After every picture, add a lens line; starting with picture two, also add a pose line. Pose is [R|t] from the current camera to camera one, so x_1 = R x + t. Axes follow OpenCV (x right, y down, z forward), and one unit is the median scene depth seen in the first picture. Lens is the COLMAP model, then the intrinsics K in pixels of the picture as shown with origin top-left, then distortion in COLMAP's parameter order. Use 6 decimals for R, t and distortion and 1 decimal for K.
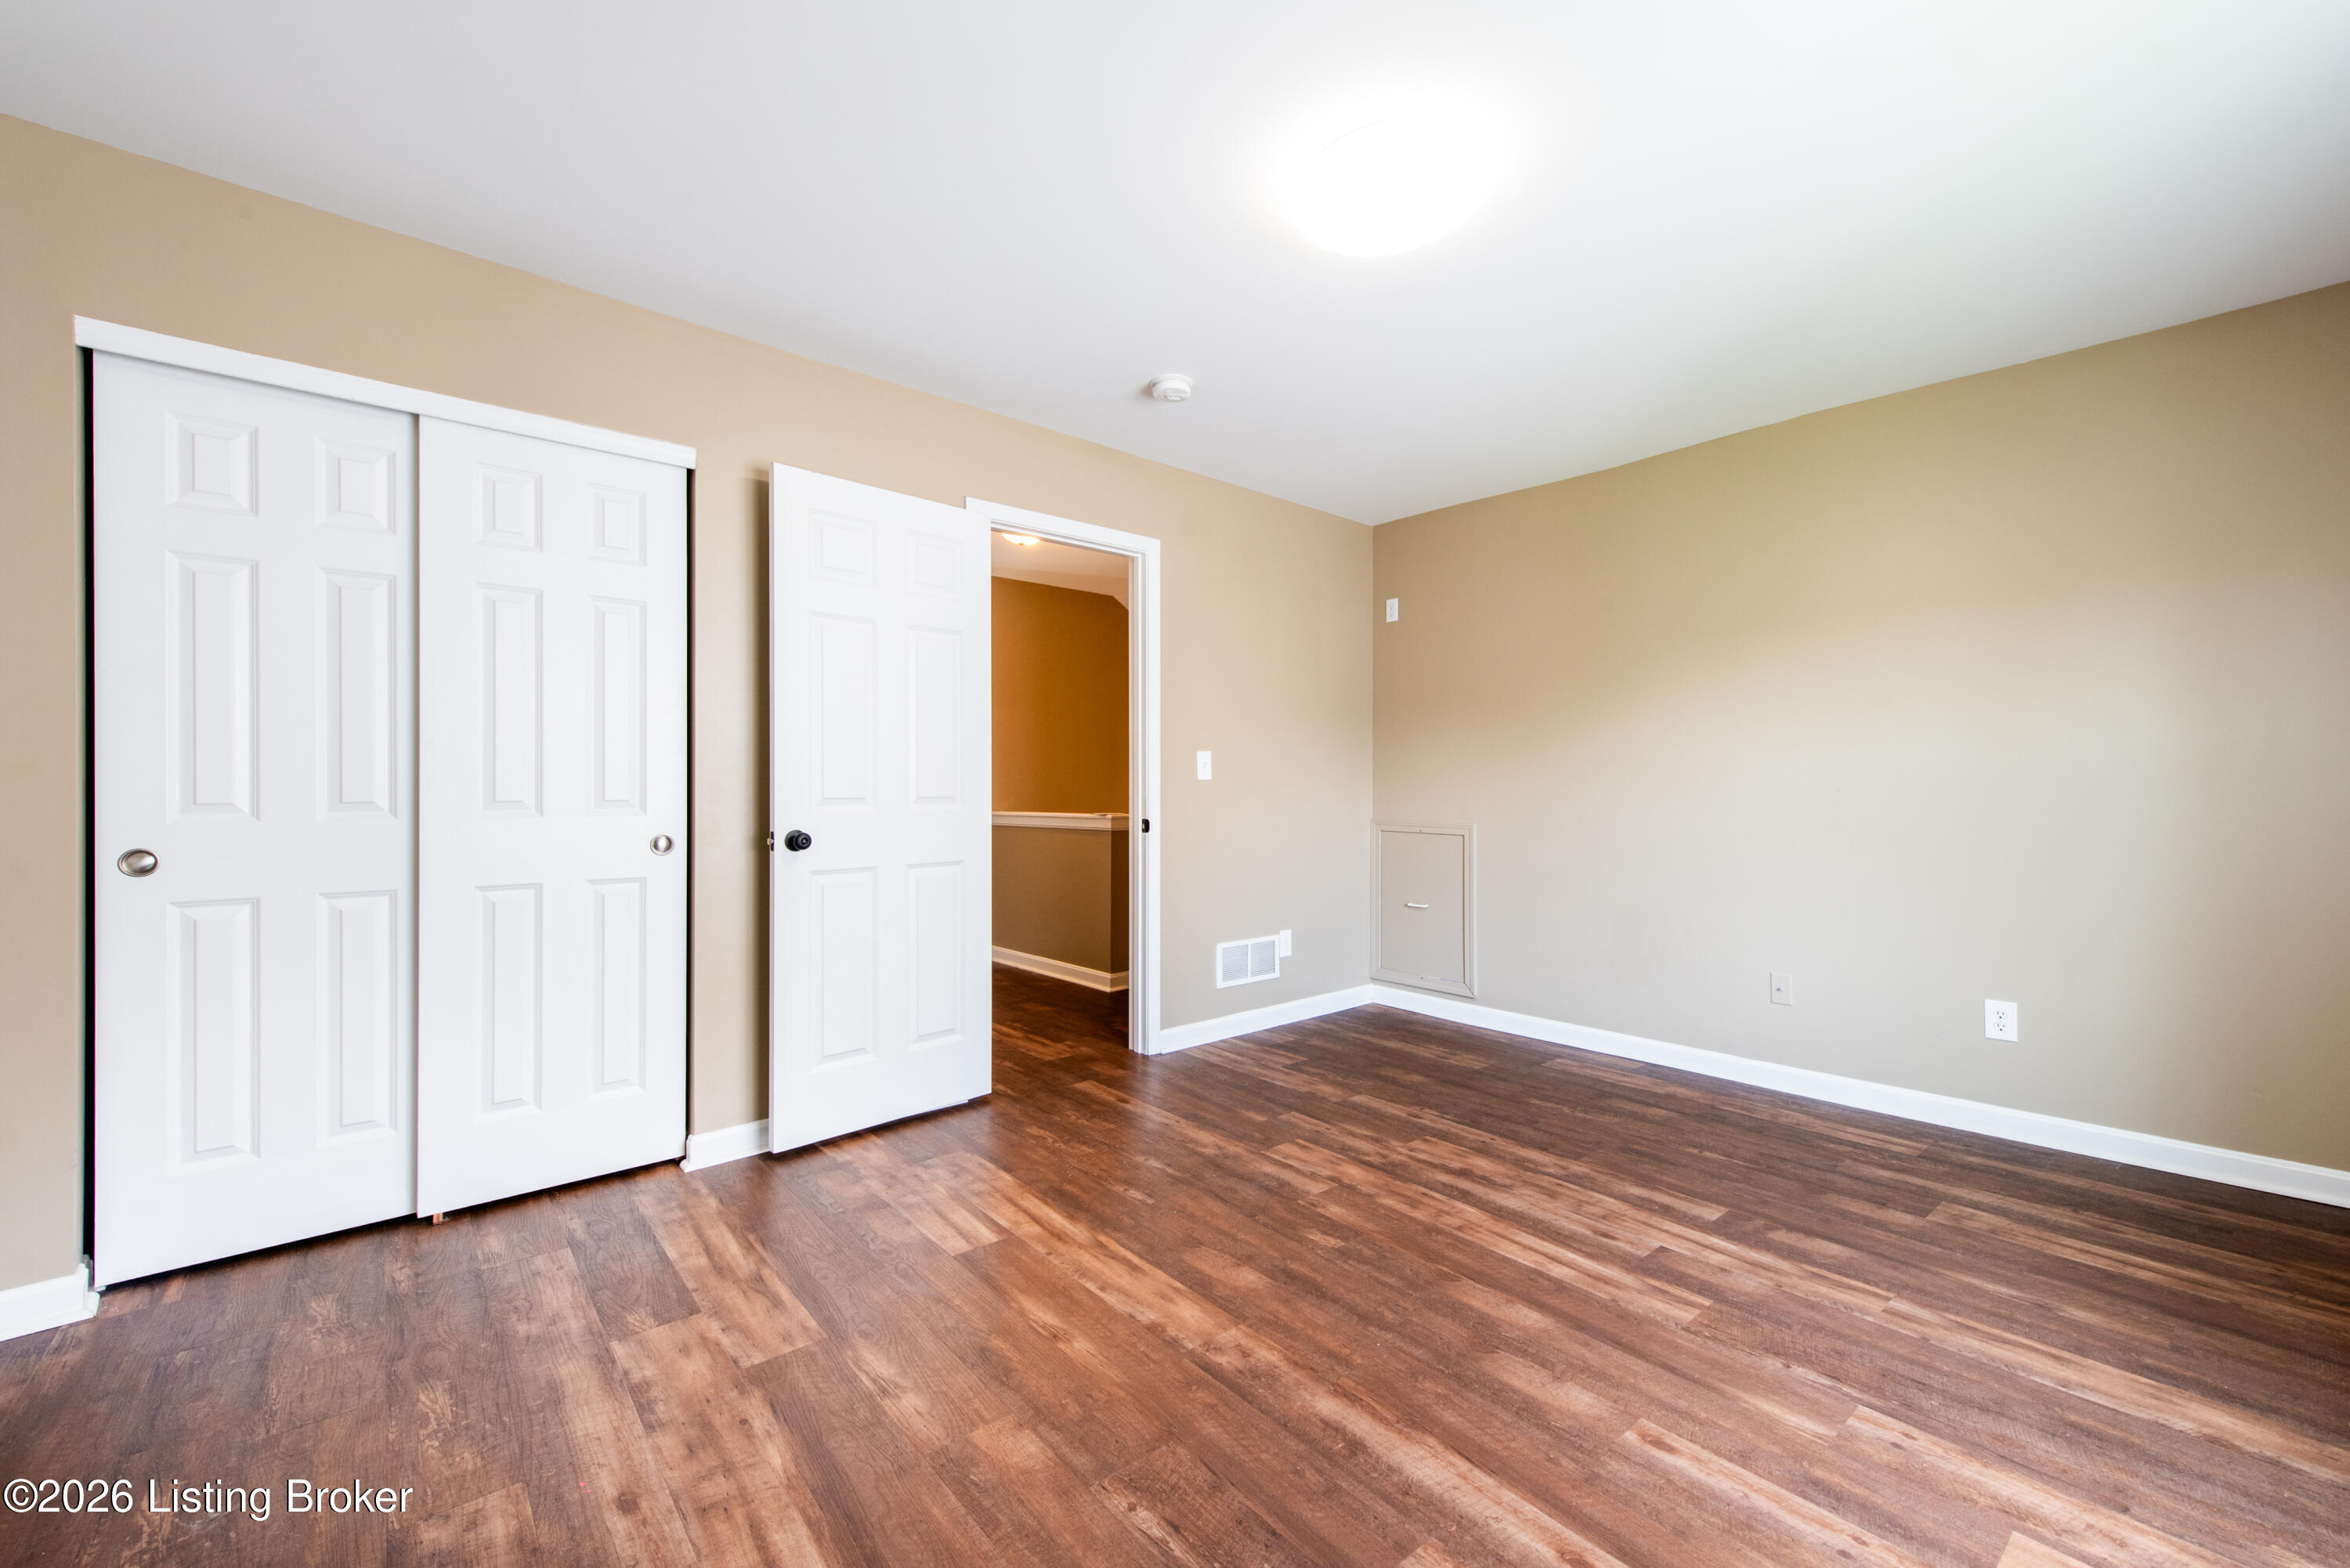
lens RADIAL K [[948.2, 0, 1174.2], [0, 948.2, 791.3], [0, 0, 1]] dist [0.018378, 0.000134]
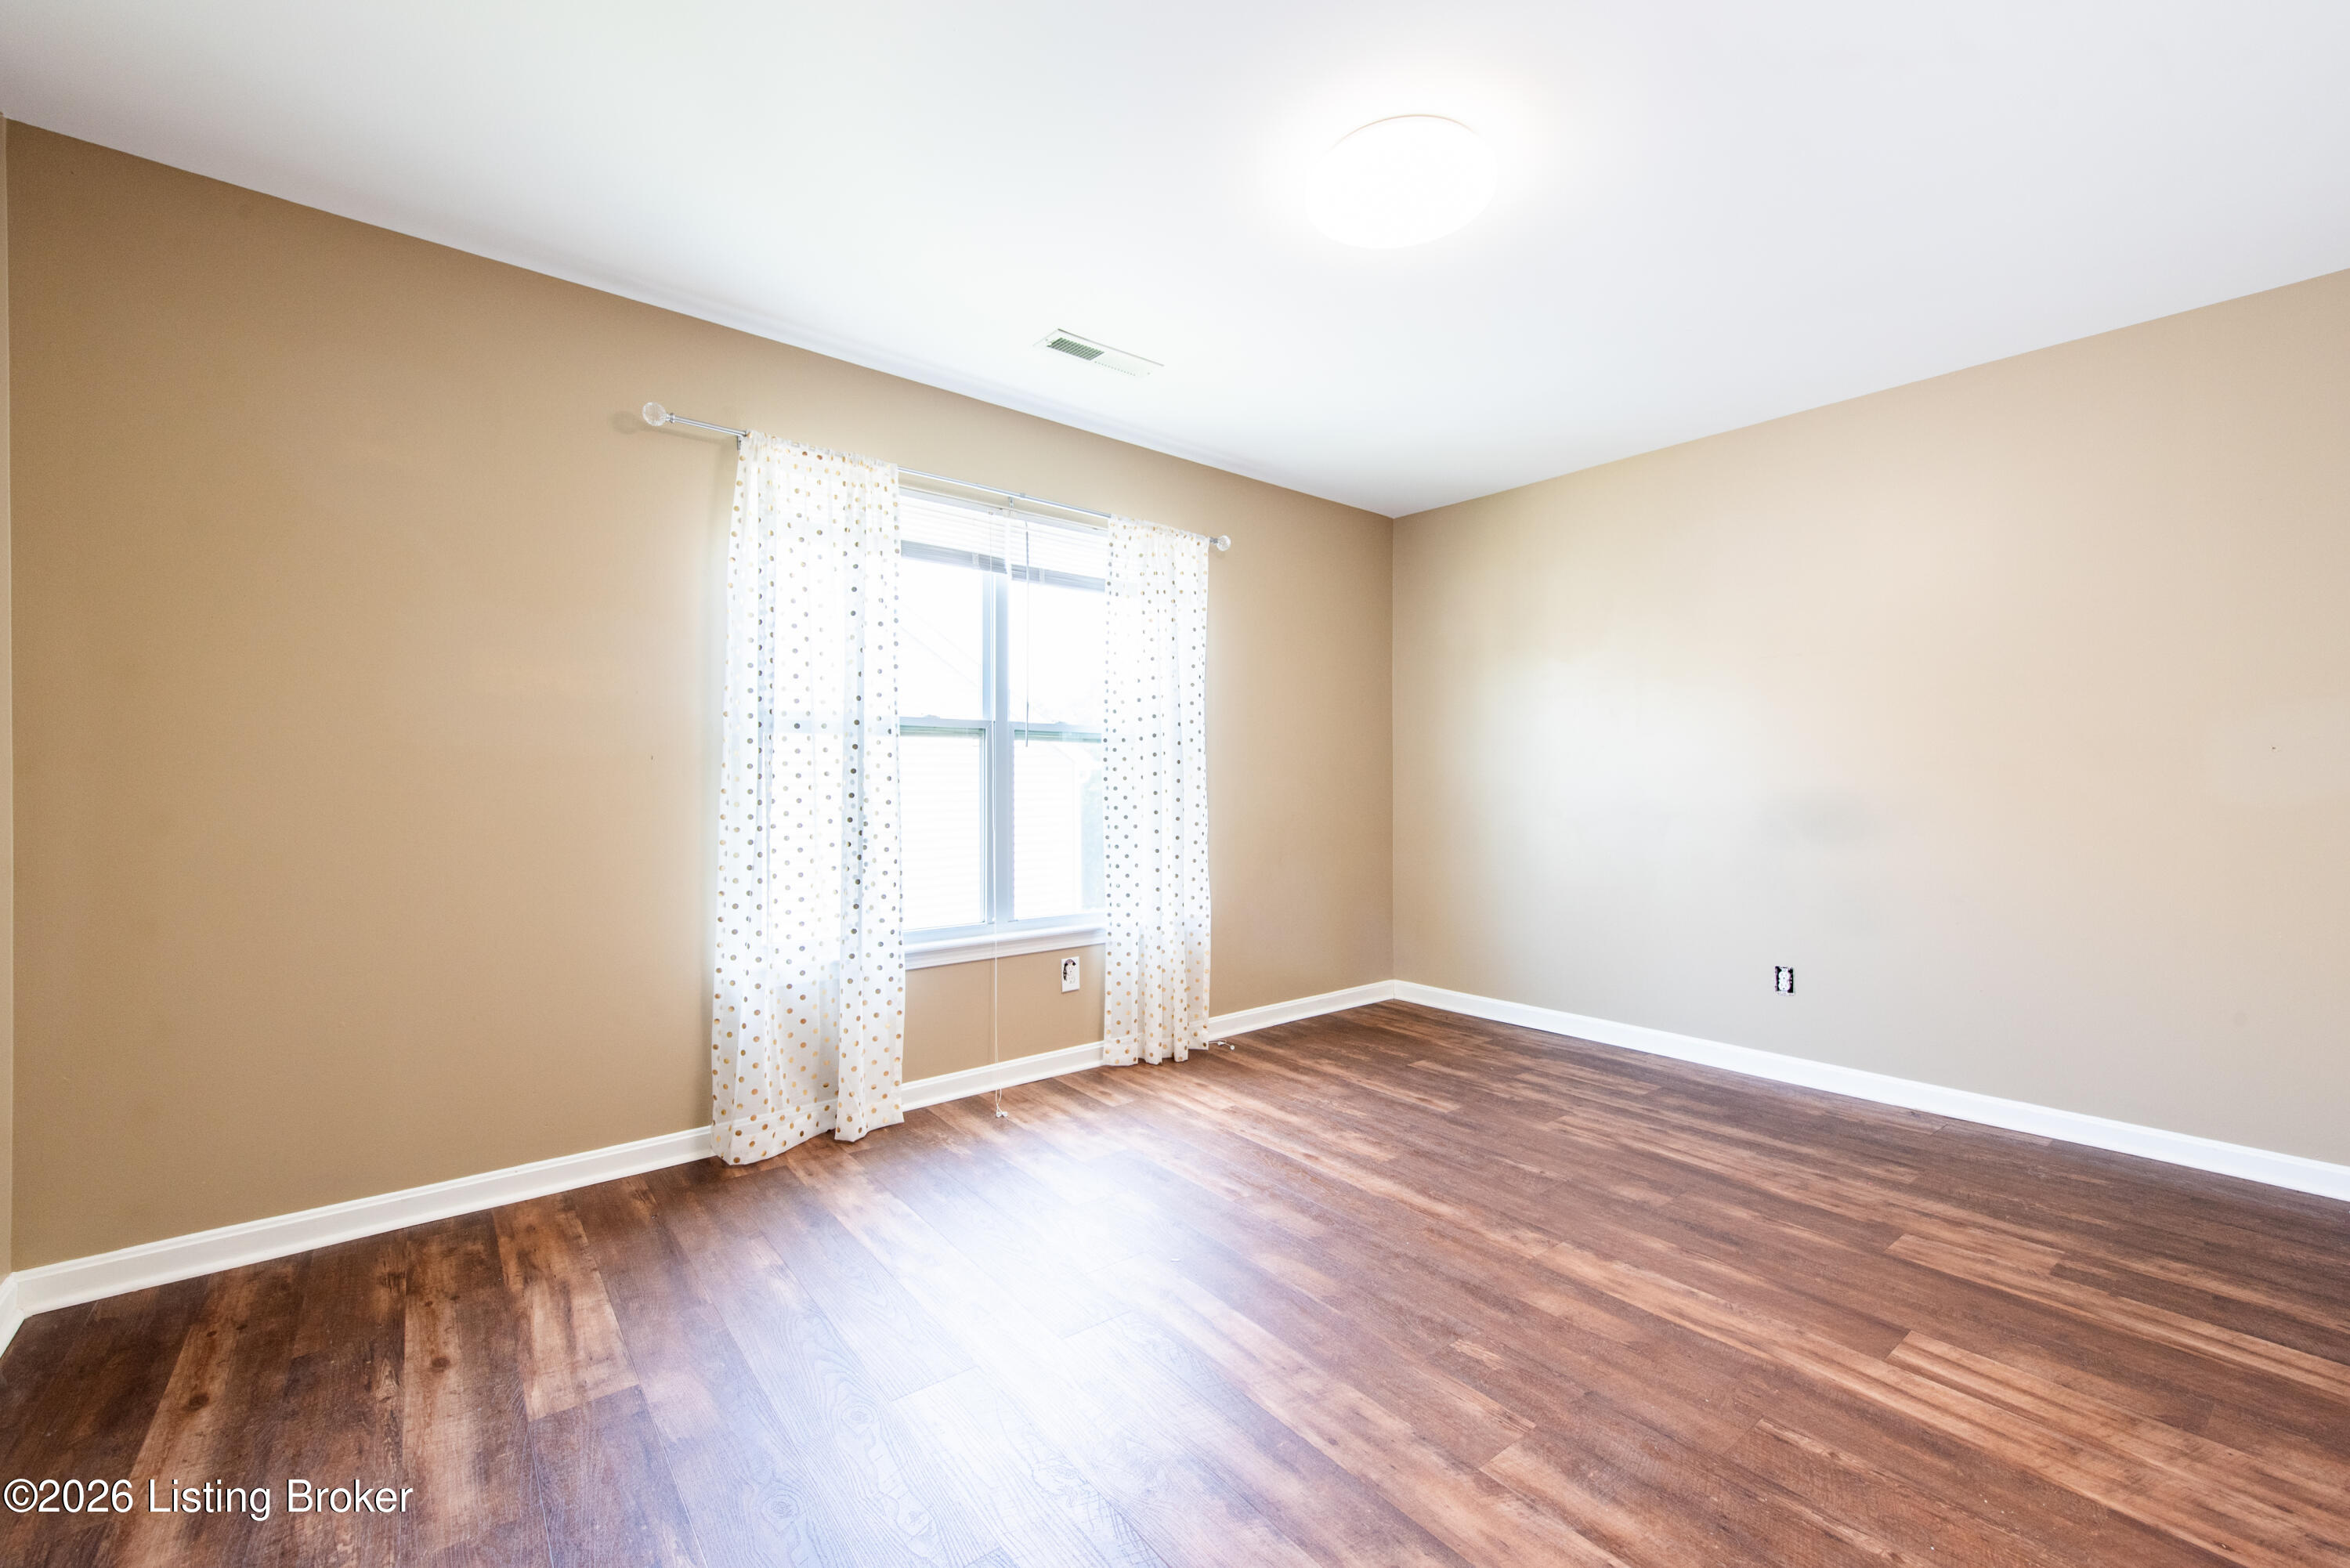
lens RADIAL K [[948.2, 0, 1176.7], [0, 948.2, 781.9], [0, 0, 1]] dist [0.018378, 0.000134]
pose [[-0.999633, -0.003409, 0.026860, 0.412880], [-0.003395, 0.999994, 0.000560, -0.003462], [-0.026861, 0.000469, -0.999639, 1.920306]]
